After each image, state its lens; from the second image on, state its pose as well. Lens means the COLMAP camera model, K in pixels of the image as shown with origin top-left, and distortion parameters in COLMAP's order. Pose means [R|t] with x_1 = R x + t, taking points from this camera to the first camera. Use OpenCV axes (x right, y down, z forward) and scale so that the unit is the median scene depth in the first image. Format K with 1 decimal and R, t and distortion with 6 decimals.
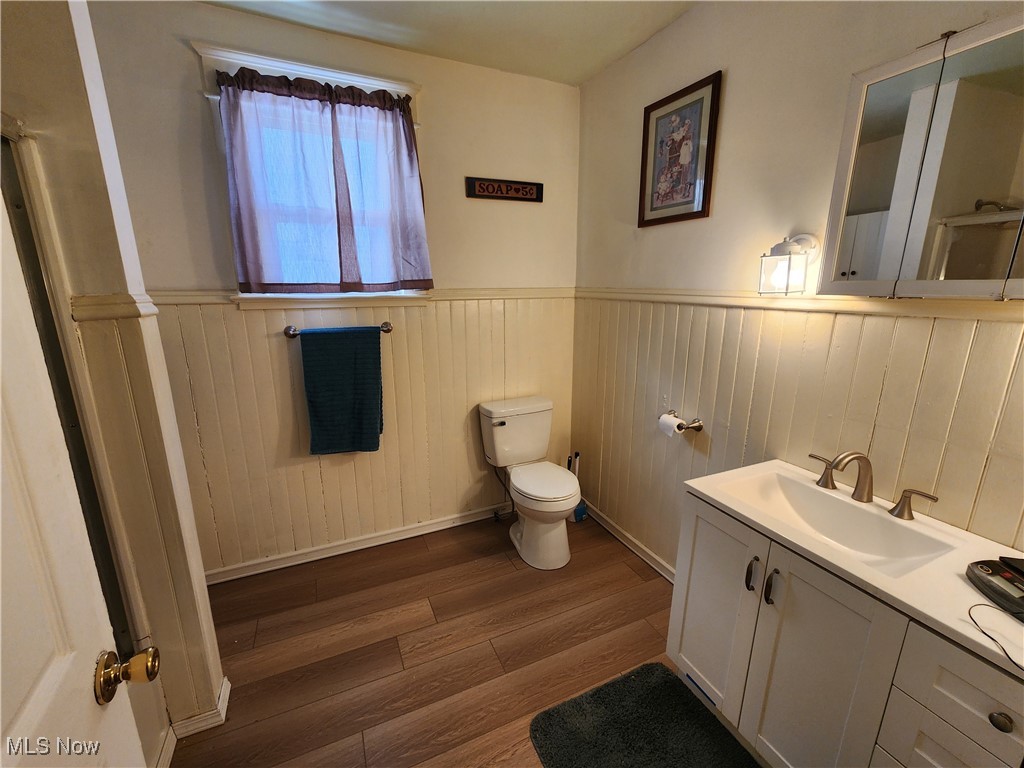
lens RADIAL K [[421.8, 0, 508.1], [0, 421.8, 384.6], [0, 0, 1]] dist [-0.001870, 0.001637]
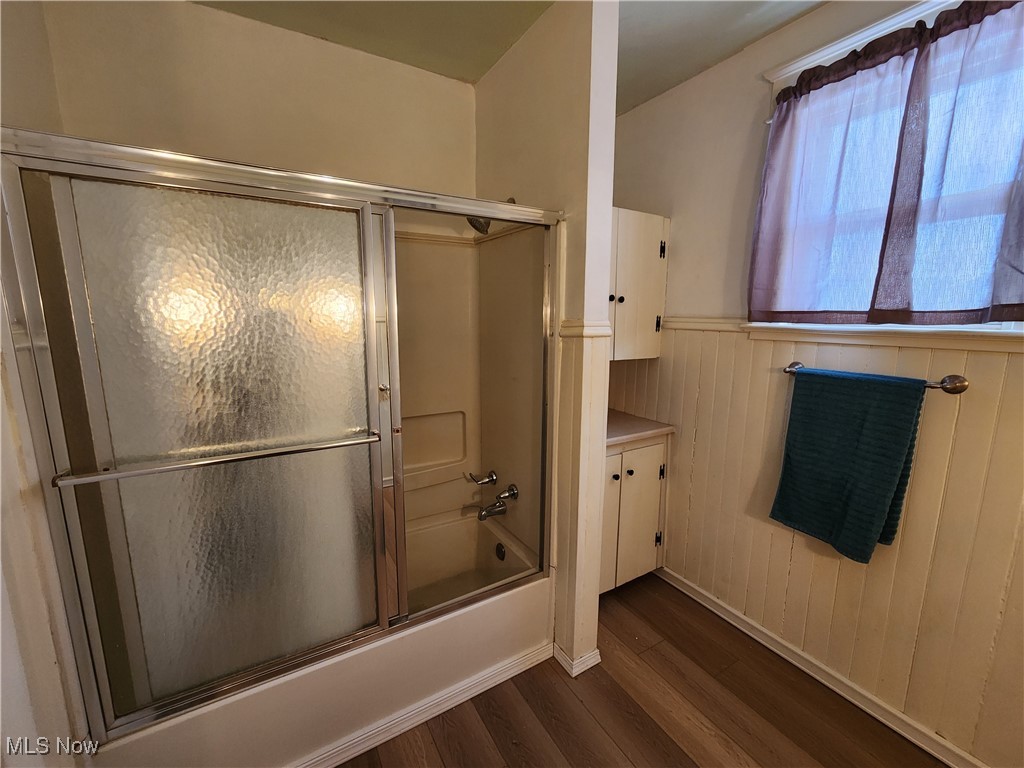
lens RADIAL K [[421.8, 0, 509.8], [0, 421.8, 385.5], [0, 0, 1]] dist [-0.001870, 0.001637]
pose [[0.128902, 0.169398, -0.977082, 0.233496], [-0.228240, 0.963917, 0.137005, -0.081316], [0.965034, 0.205348, 0.162915, 0.338954]]
